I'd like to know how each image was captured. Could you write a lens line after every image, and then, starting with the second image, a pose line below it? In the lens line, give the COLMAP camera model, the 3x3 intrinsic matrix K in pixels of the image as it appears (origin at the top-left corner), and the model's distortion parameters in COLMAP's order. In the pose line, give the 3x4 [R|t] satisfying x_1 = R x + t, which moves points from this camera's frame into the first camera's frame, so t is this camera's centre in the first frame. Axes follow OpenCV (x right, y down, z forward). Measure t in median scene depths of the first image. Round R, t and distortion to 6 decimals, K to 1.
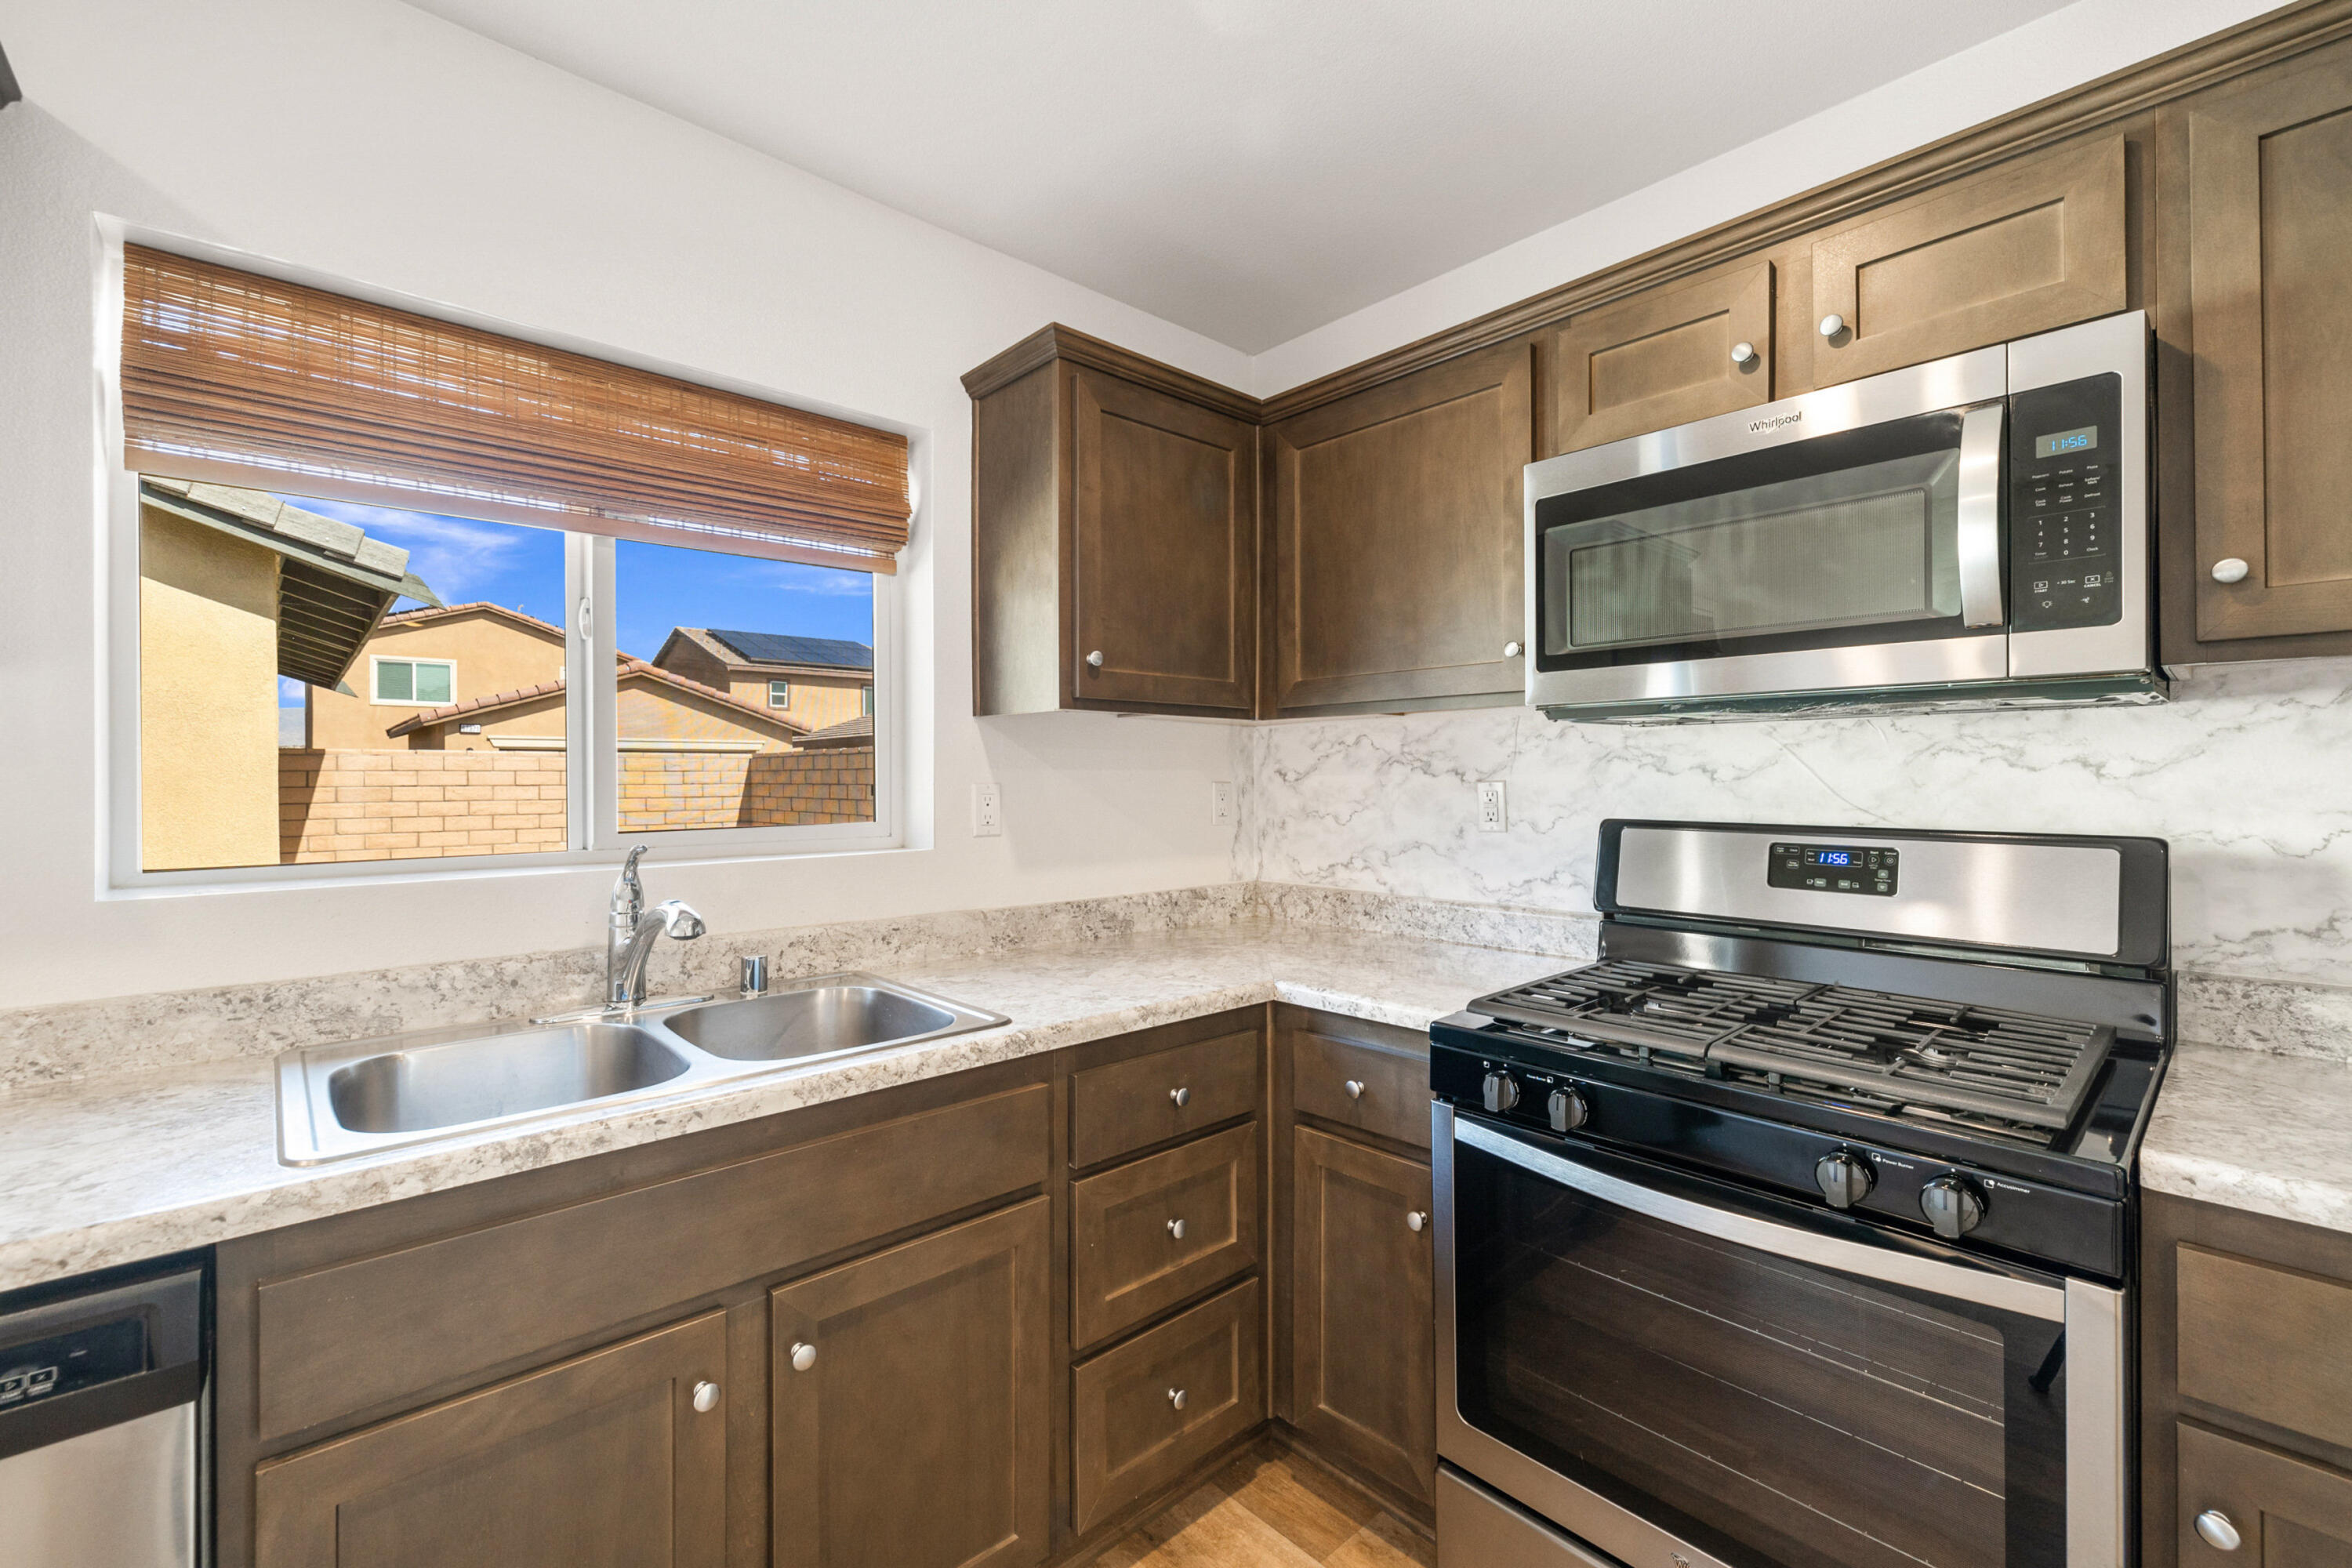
lens RADIAL K [[1011.7, 0, 1172.9], [0, 1011.7, 781.8], [0, 0, 1]] dist [0.003090, 0.000770]
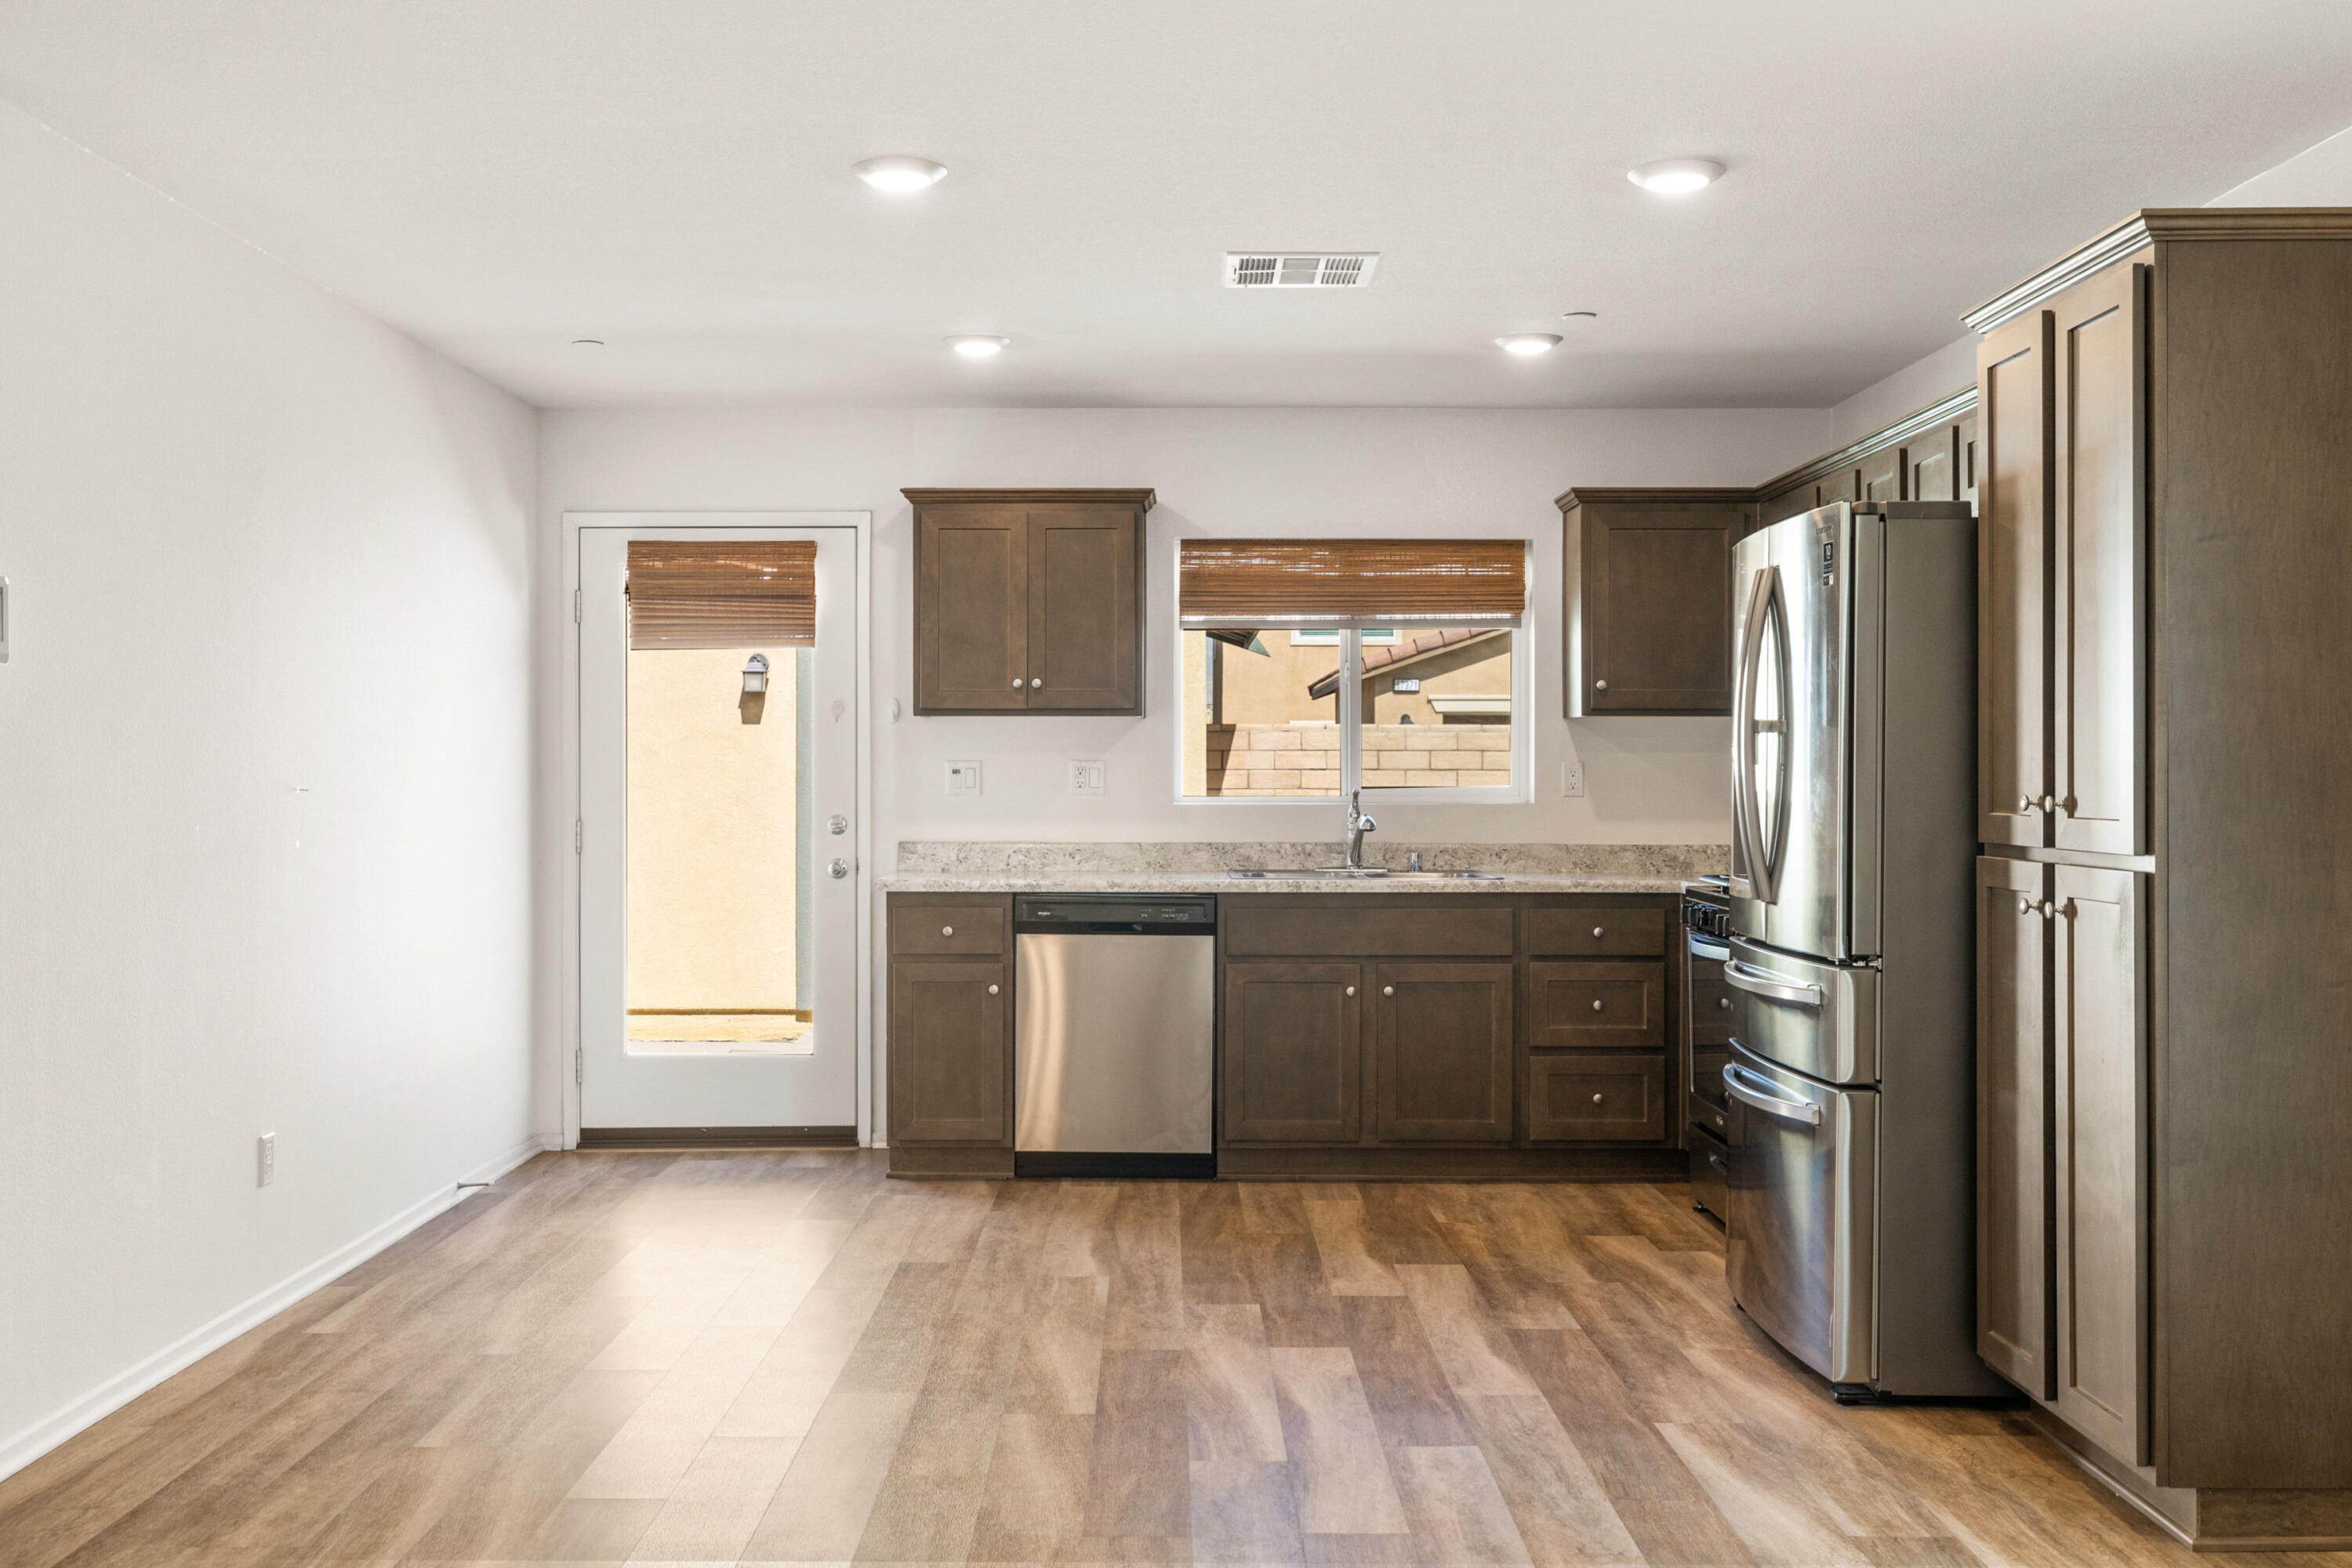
lens RADIAL K [[2370.9, 0, 1157.9], [0, 2370.9, 772.4], [0, 0, 1]] dist [-0.020329, 0.000000]
pose [[0.746040, 0.006627, -0.665868, 1.852435], [-0.006461, 0.999975, 0.002713, 0.012477], [0.665869, 0.002278, 0.746065, -2.233171]]
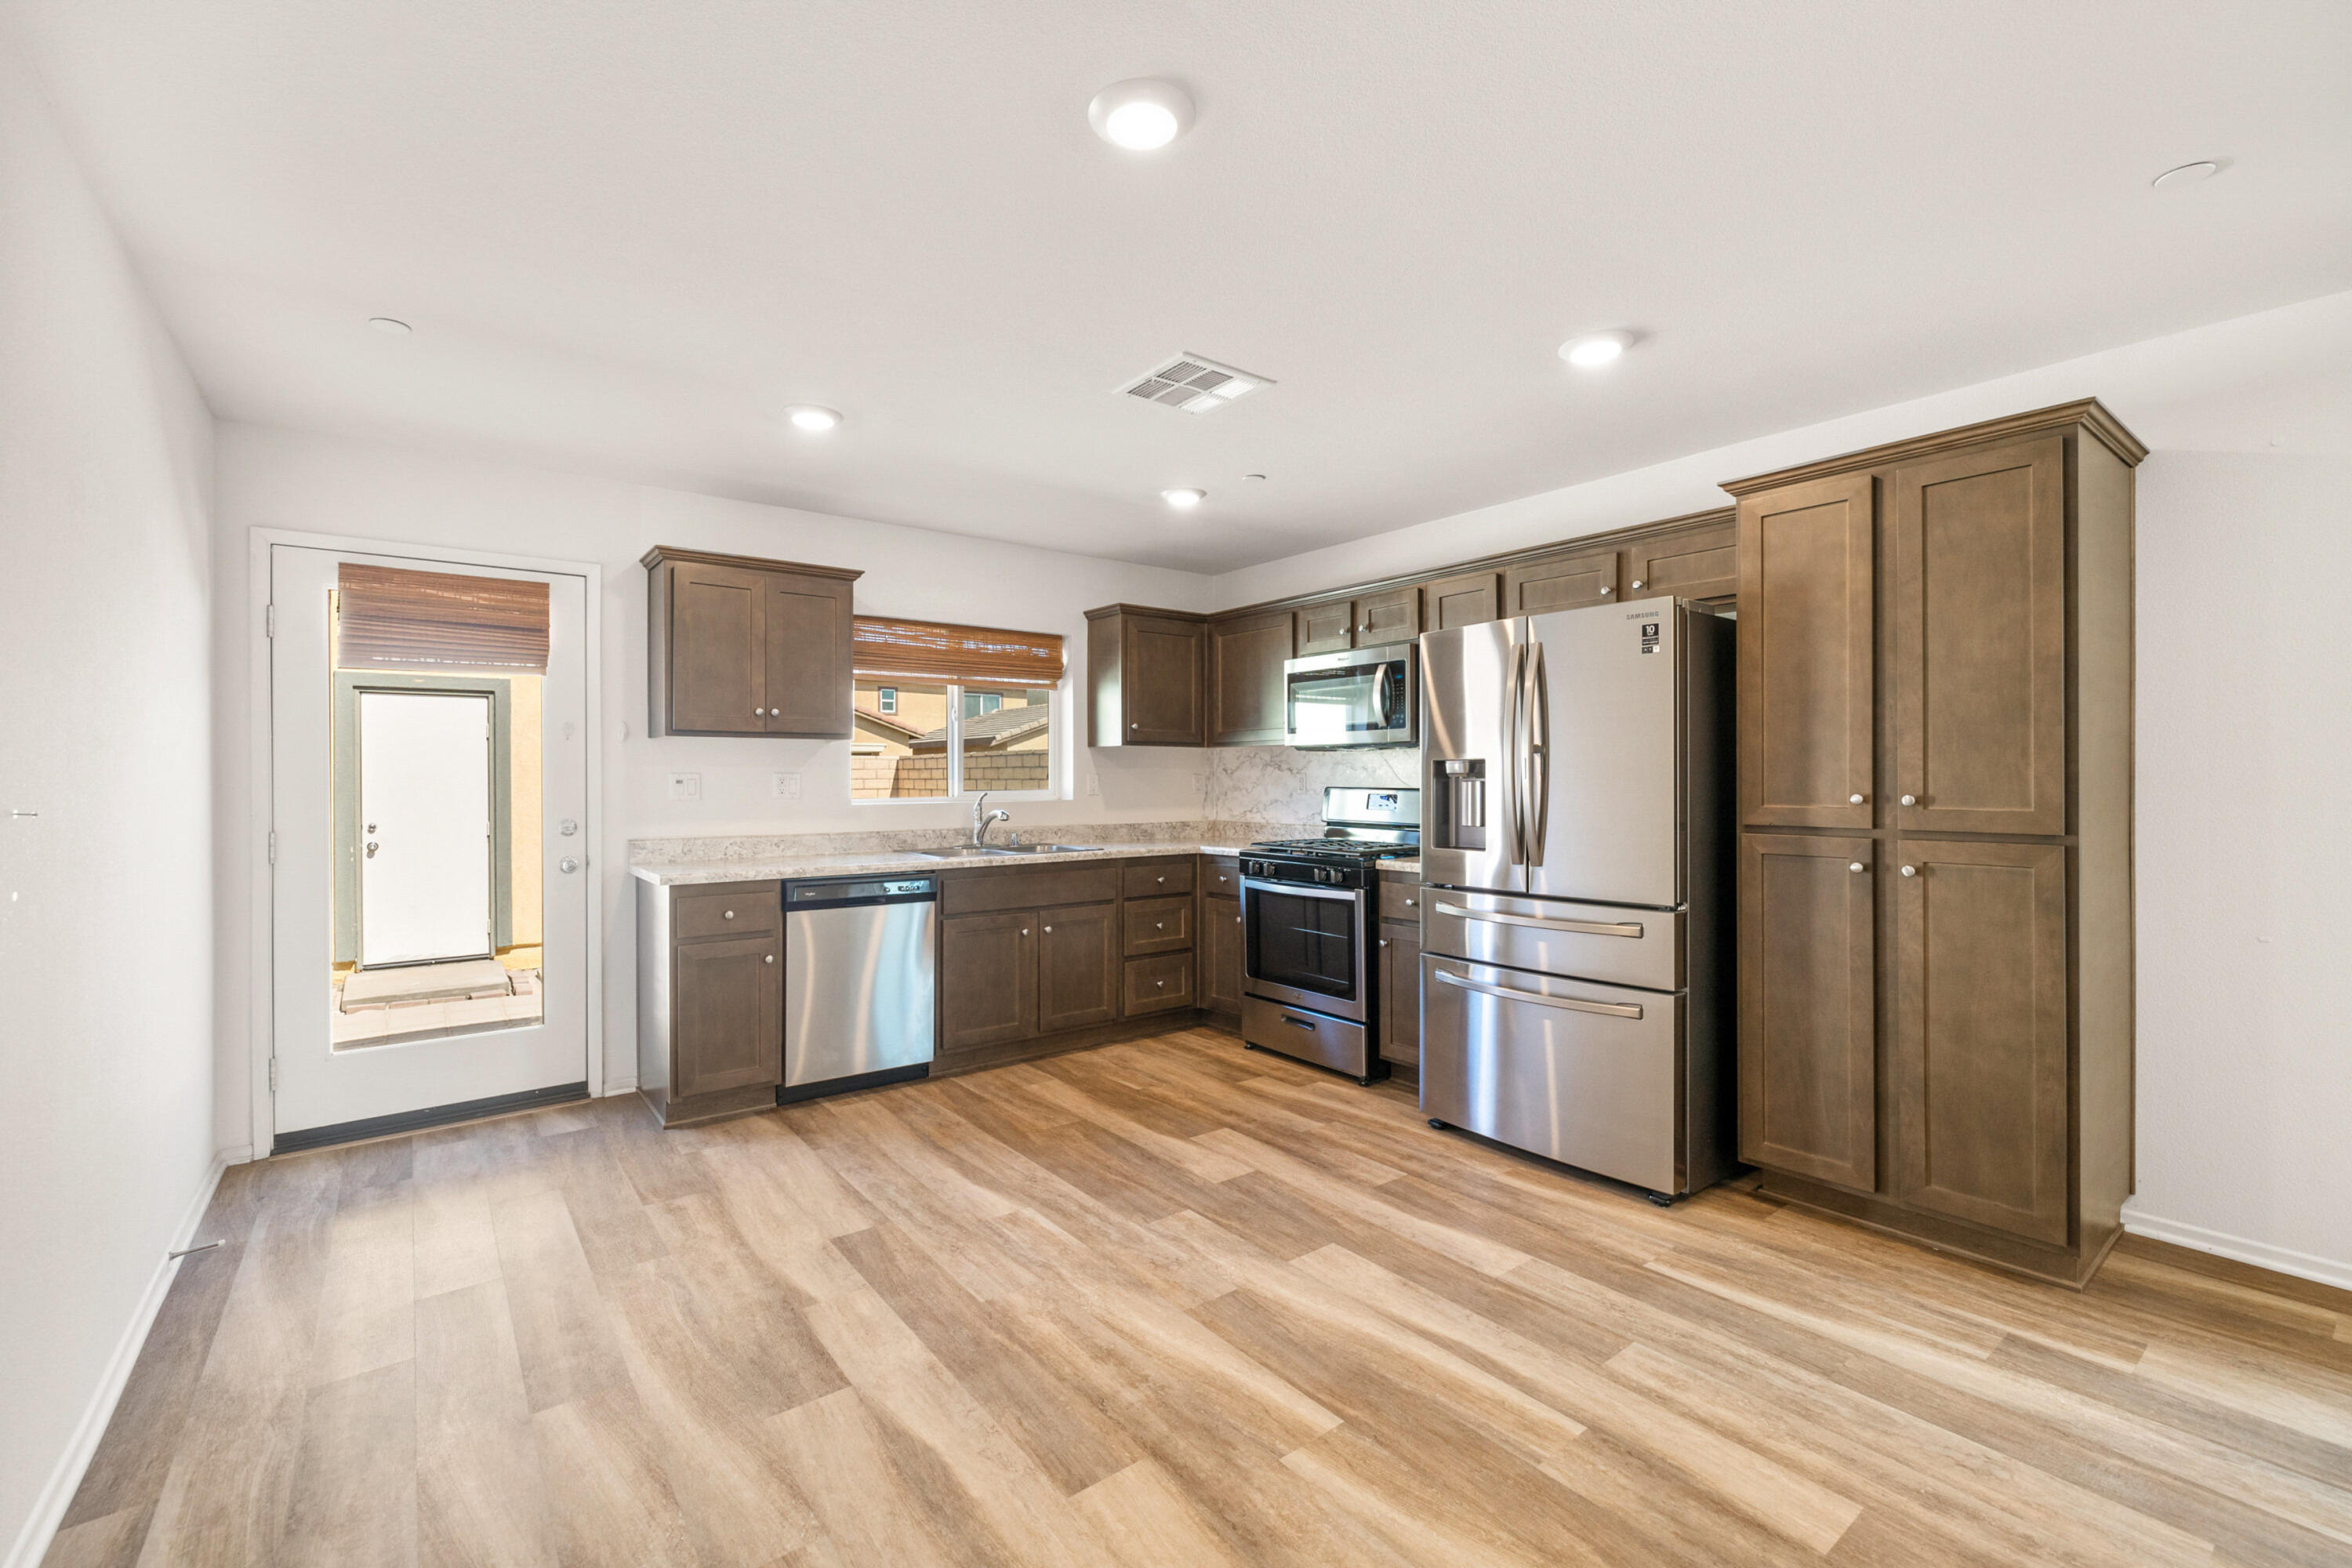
lens RADIAL K [[1011.7, 0, 1184.1], [0, 1011.7, 784.6], [0, 0, 1]] dist [0.003090, 0.000770]
pose [[0.997509, 0.001025, -0.070527, 0.227904], [-0.000816, 0.999995, 0.002990, 0.021602], [0.070529, -0.002925, 0.997505, -1.560839]]
